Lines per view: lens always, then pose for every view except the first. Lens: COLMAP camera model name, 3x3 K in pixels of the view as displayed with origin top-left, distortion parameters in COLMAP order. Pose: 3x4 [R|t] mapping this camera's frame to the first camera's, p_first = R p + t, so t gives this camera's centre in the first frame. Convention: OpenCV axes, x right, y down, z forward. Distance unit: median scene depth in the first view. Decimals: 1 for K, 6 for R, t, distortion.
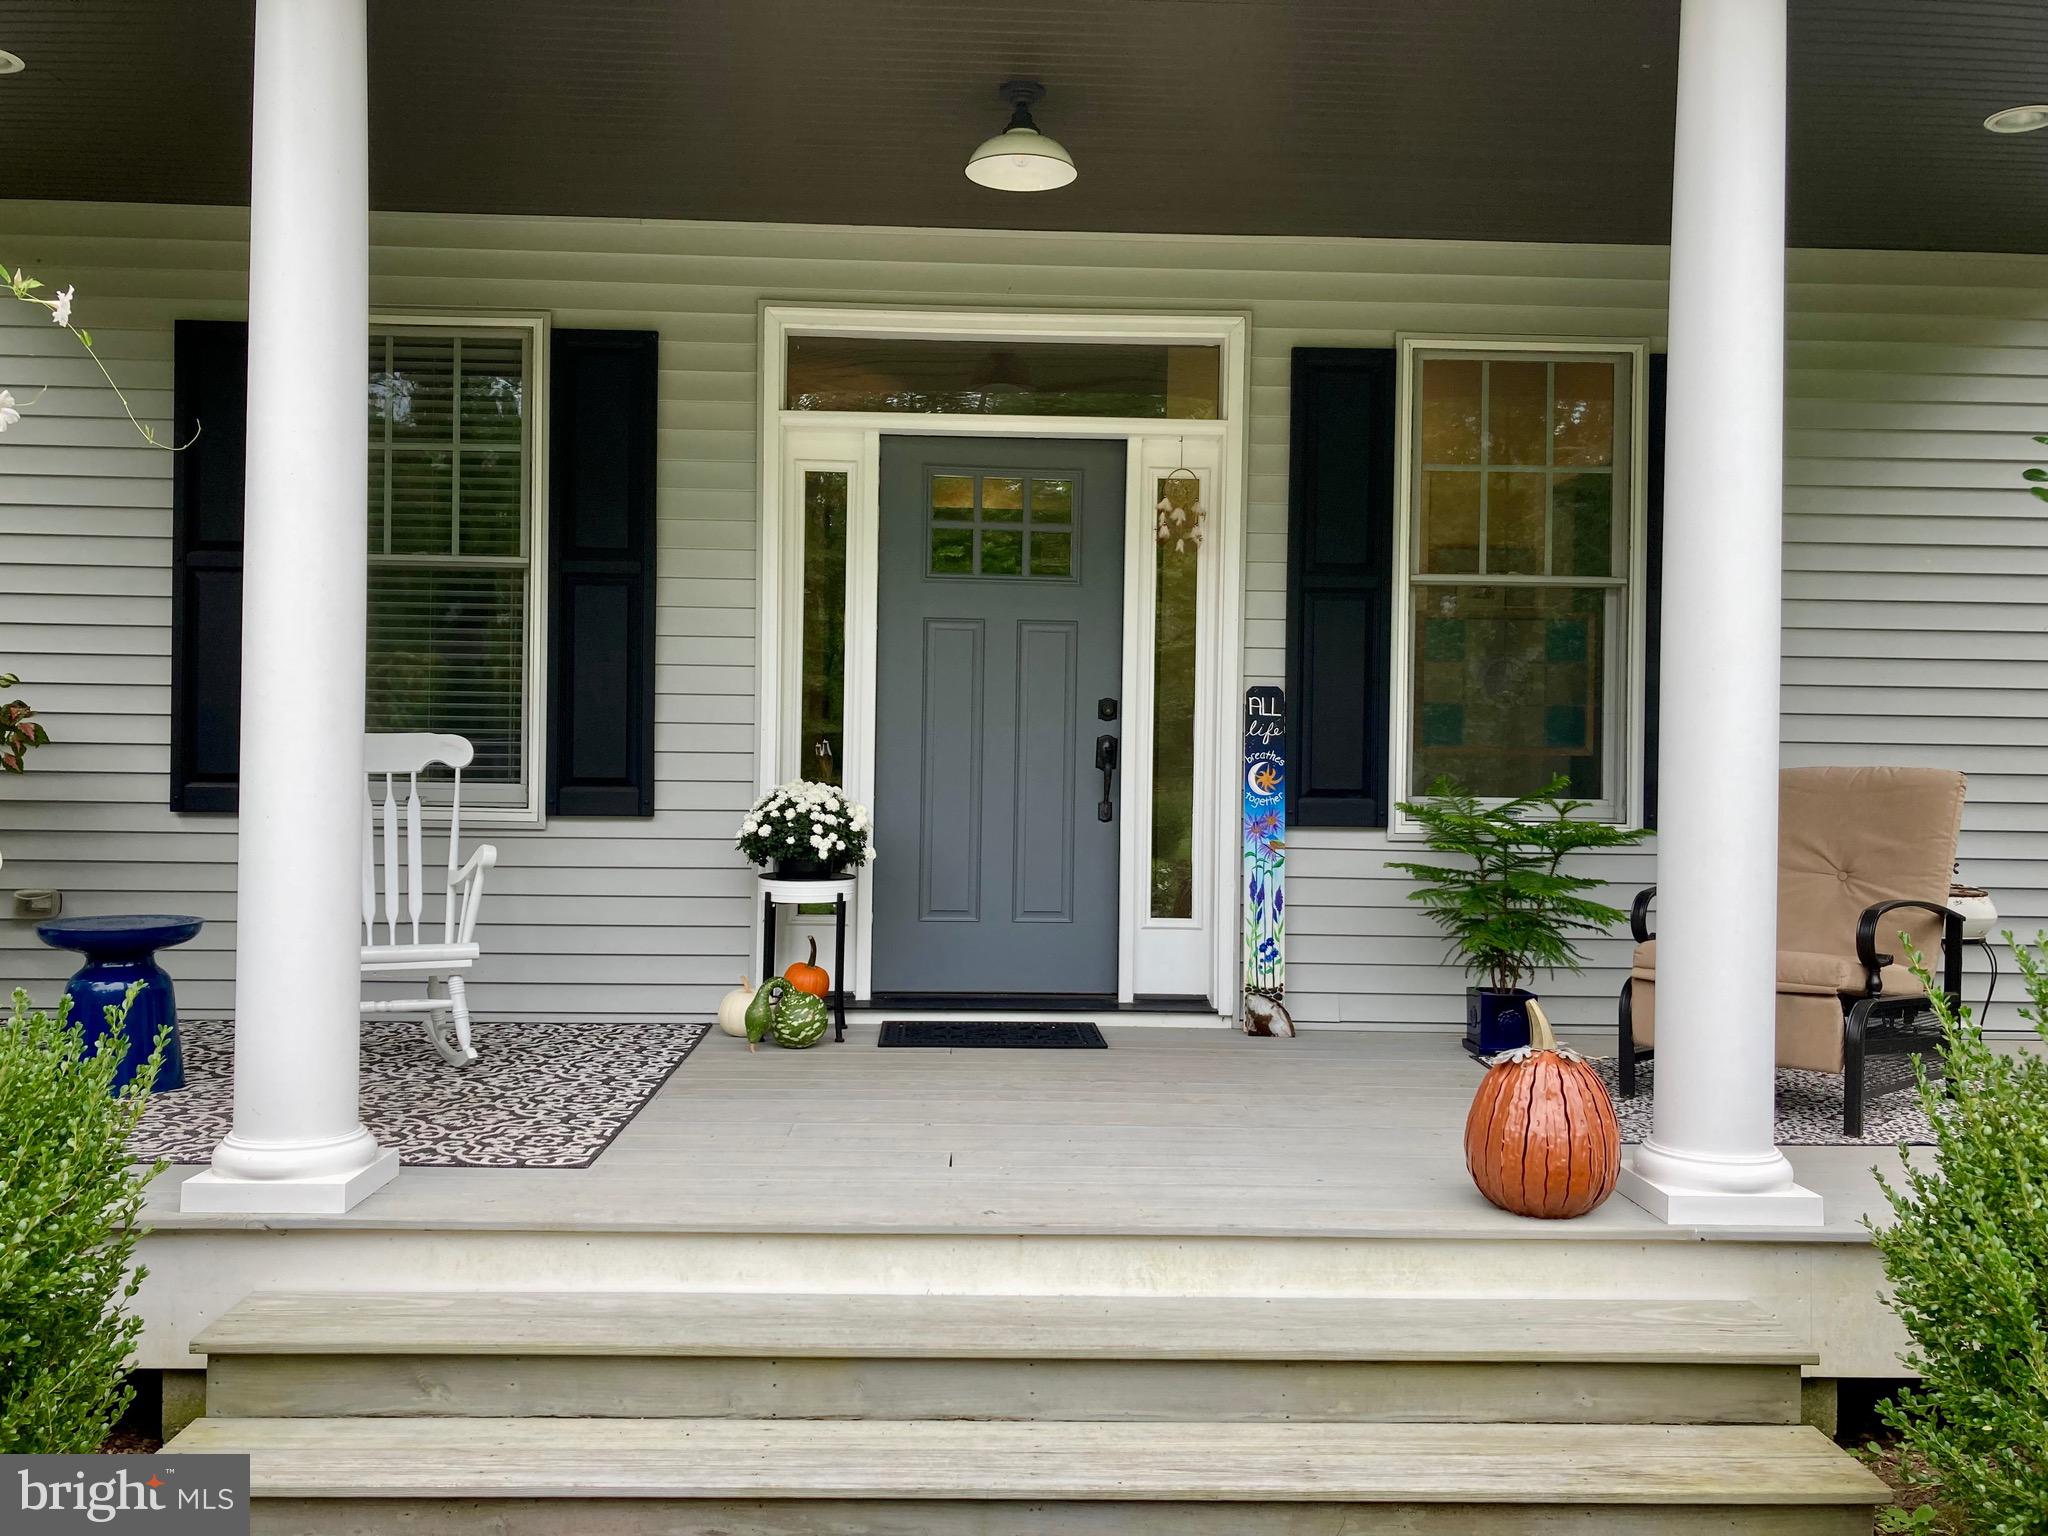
lens RADIAL K [[1671.4, 0, 1035.8], [0, 1671.4, 771.7], [0, 0, 1]] dist [0.010342, -0.018041]
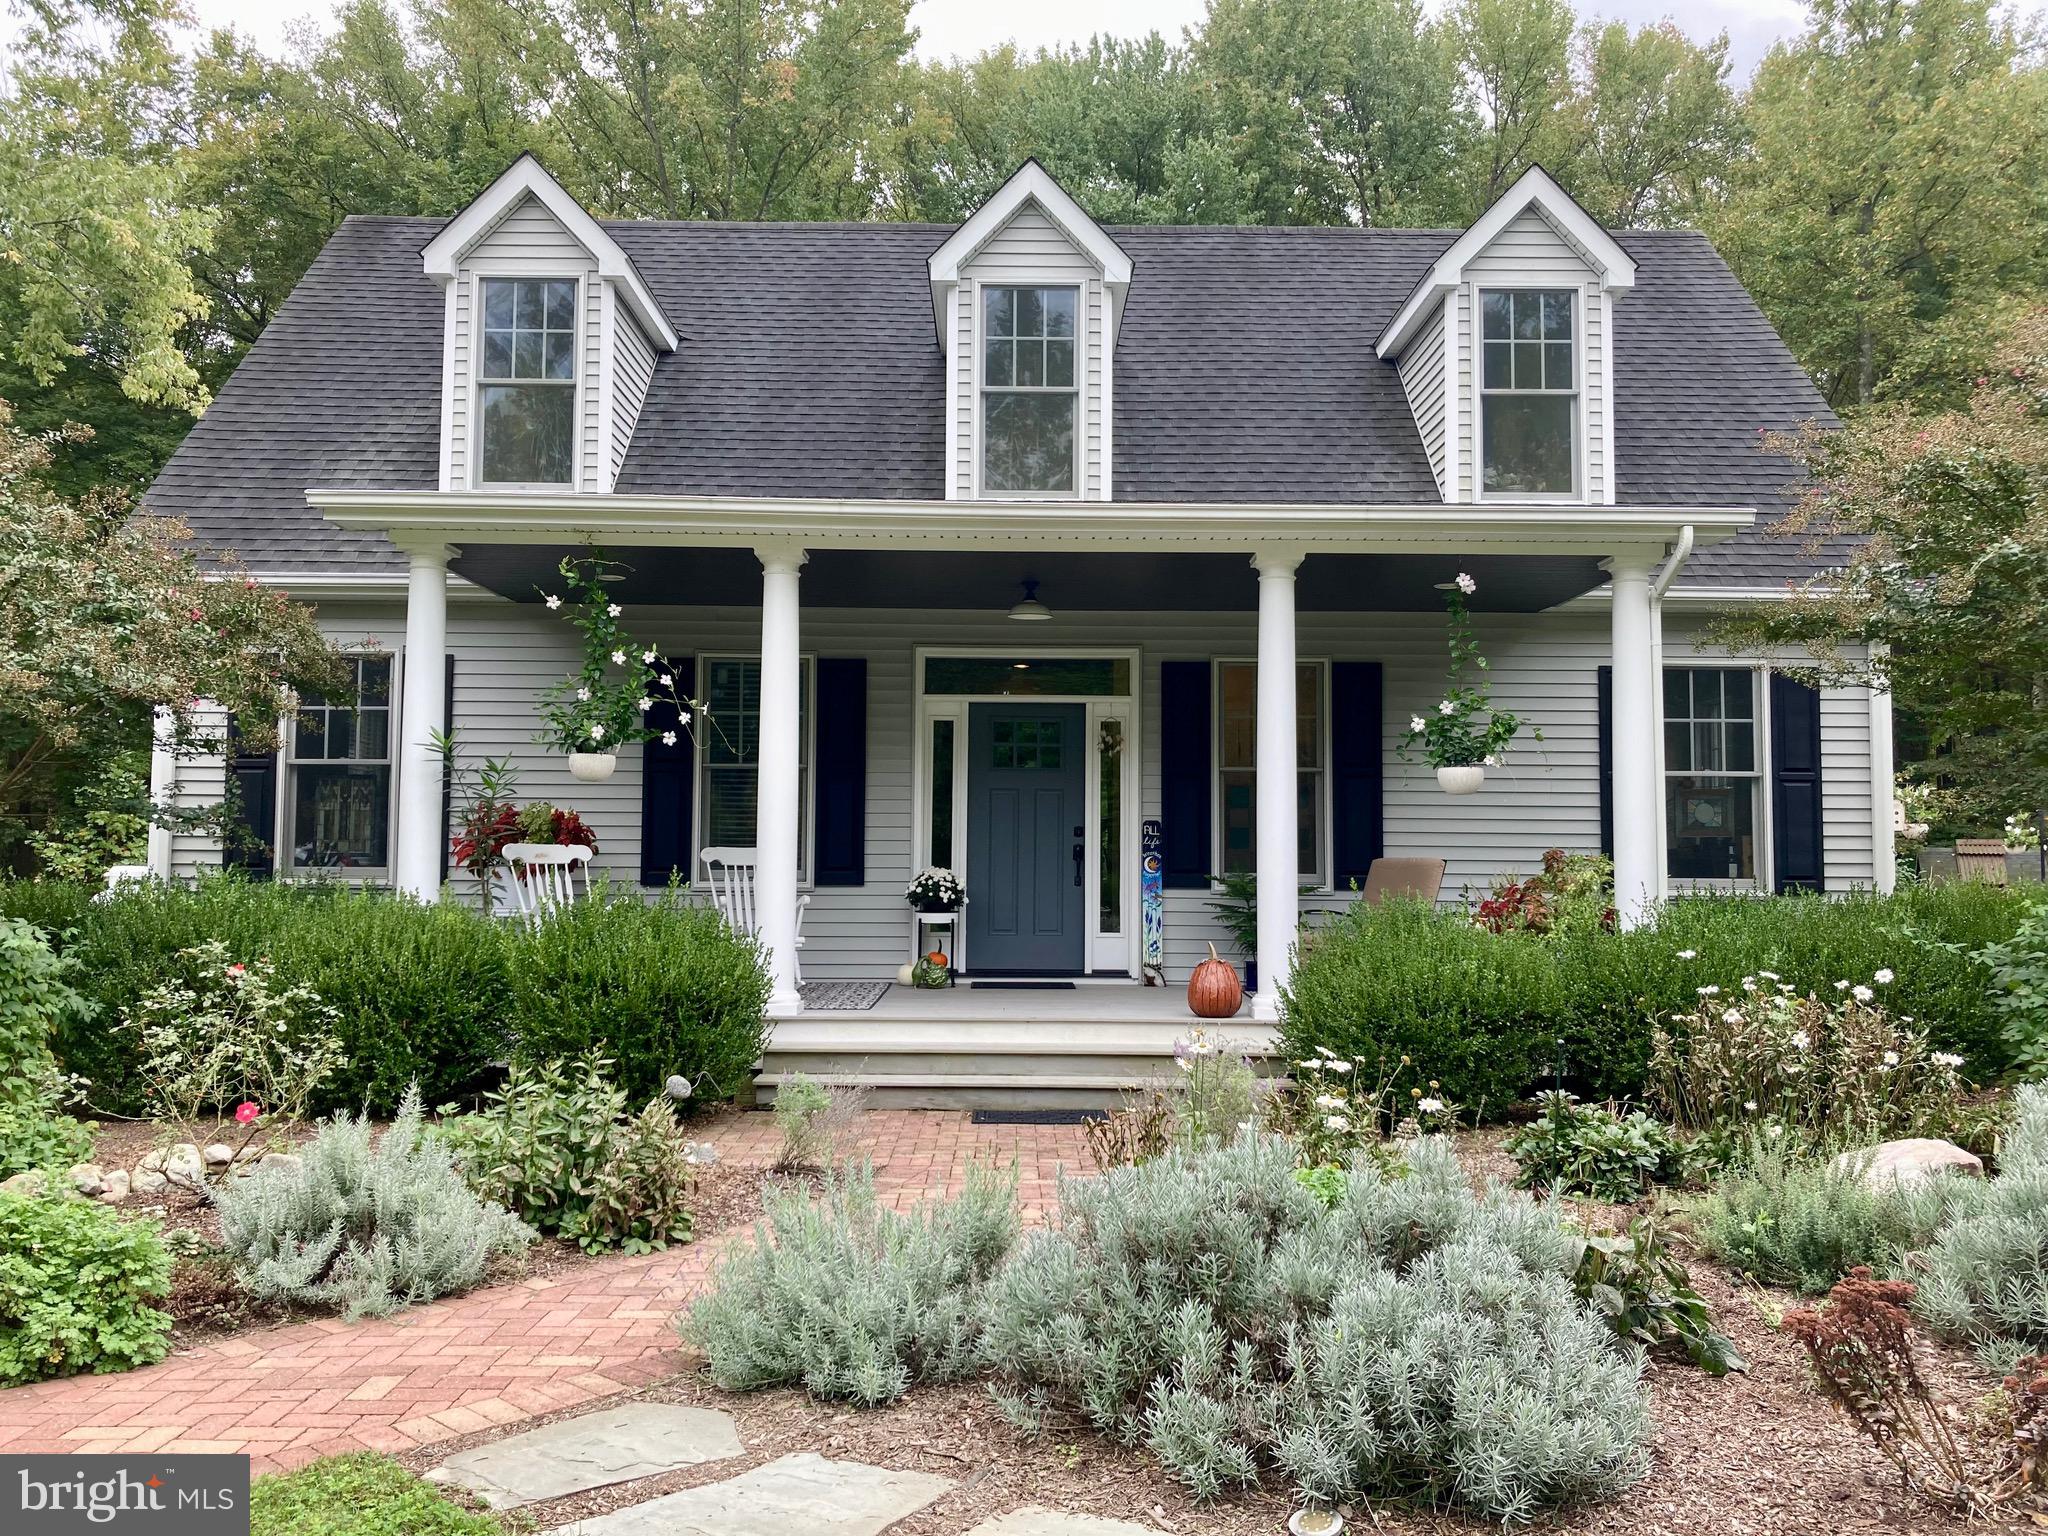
lens RADIAL K [[1671.4, 0, 1021.7], [0, 1671.4, 749.1], [0, 0, 1]] dist [0.010342, -0.018041]
pose [[0.999024, -0.009879, -0.043046, 0.065119], [0.007052, 0.997837, -0.065352, -0.004839], [0.043598, 0.064985, 0.996933, -1.121269]]
